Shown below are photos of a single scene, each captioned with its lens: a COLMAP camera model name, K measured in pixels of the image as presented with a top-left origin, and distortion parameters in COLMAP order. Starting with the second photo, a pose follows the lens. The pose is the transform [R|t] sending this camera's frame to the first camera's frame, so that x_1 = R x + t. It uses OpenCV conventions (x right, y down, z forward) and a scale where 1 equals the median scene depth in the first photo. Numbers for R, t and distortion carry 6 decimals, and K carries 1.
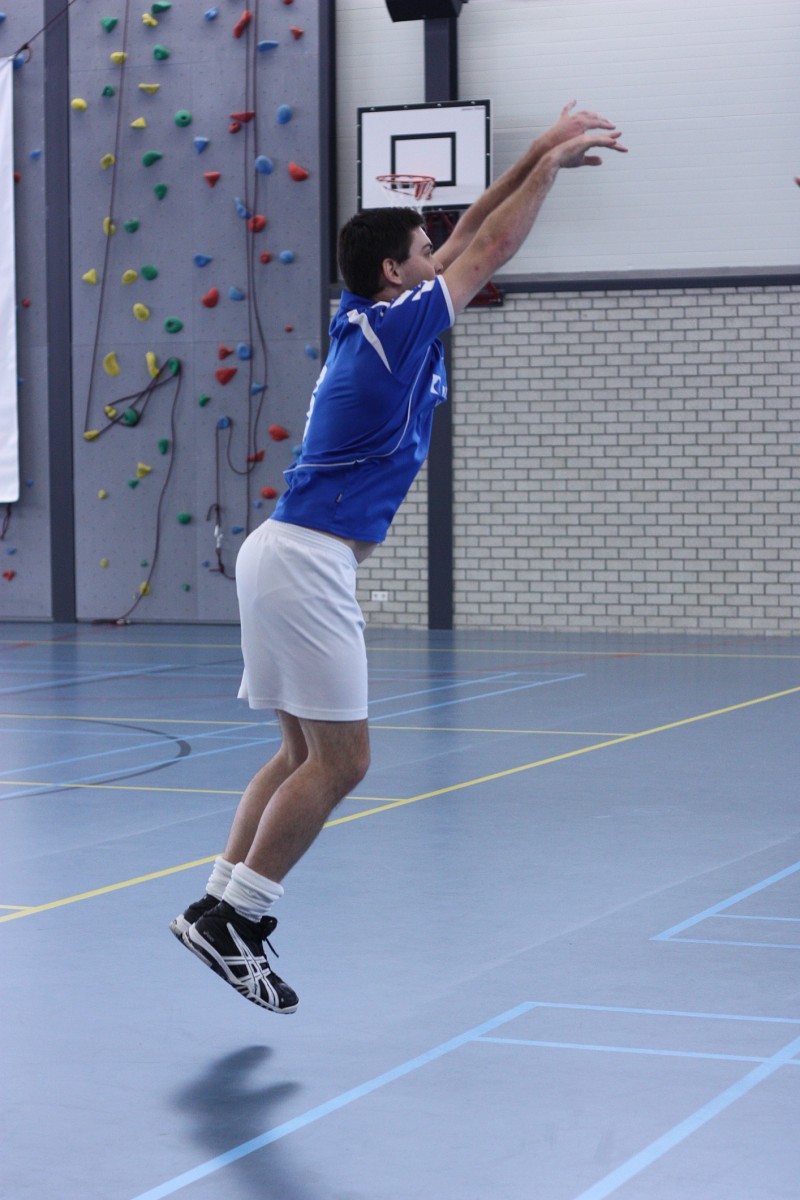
lens RADIAL K [[2825.3, 0, 400.0], [0, 2825.3, 600.0], [0, 0, 1]] dist [-0.107342, -0.008852]
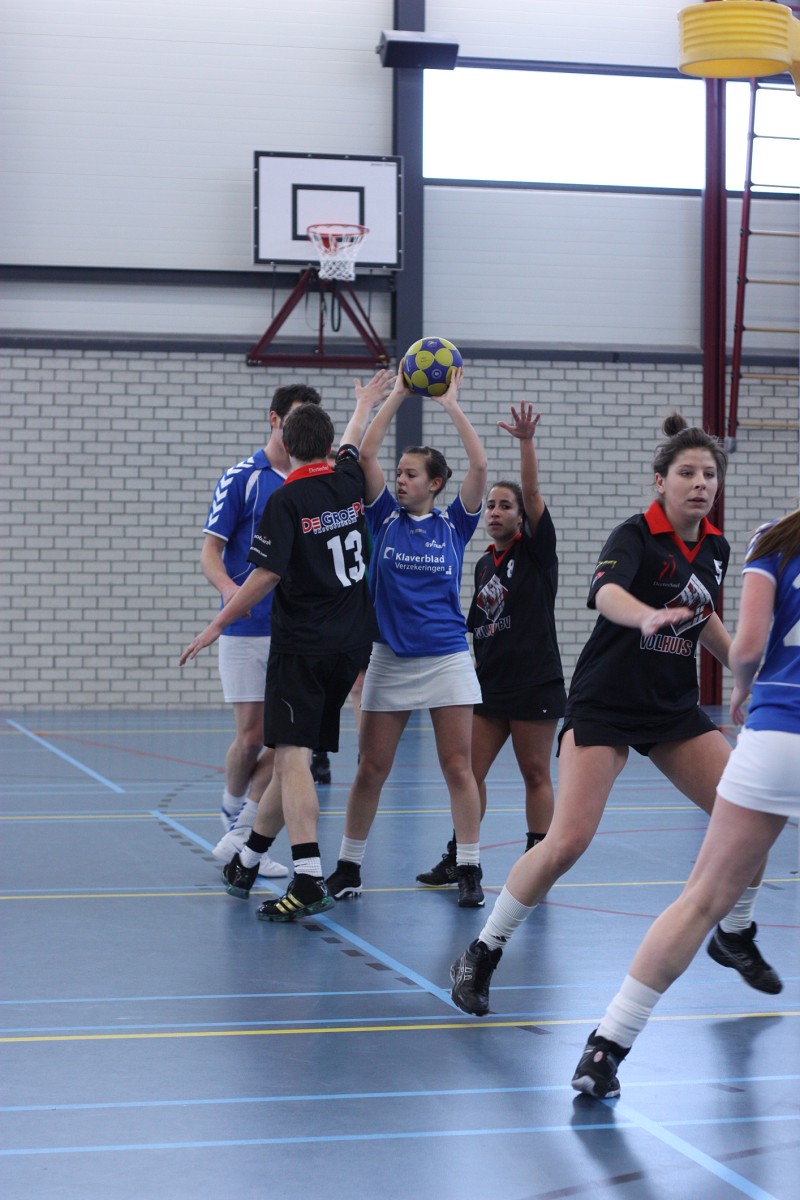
lens RADIAL K [[2836.3, 0, 400.0], [0, 2836.3, 600.0], [0, 0, 1]] dist [-0.105800, 0.184247]
pose [[0.798410, -0.001294, 0.602113, -0.541106], [0.016226, 0.999681, -0.019367, -0.006997], [-0.601896, 0.025232, 0.798176, 0.226001]]
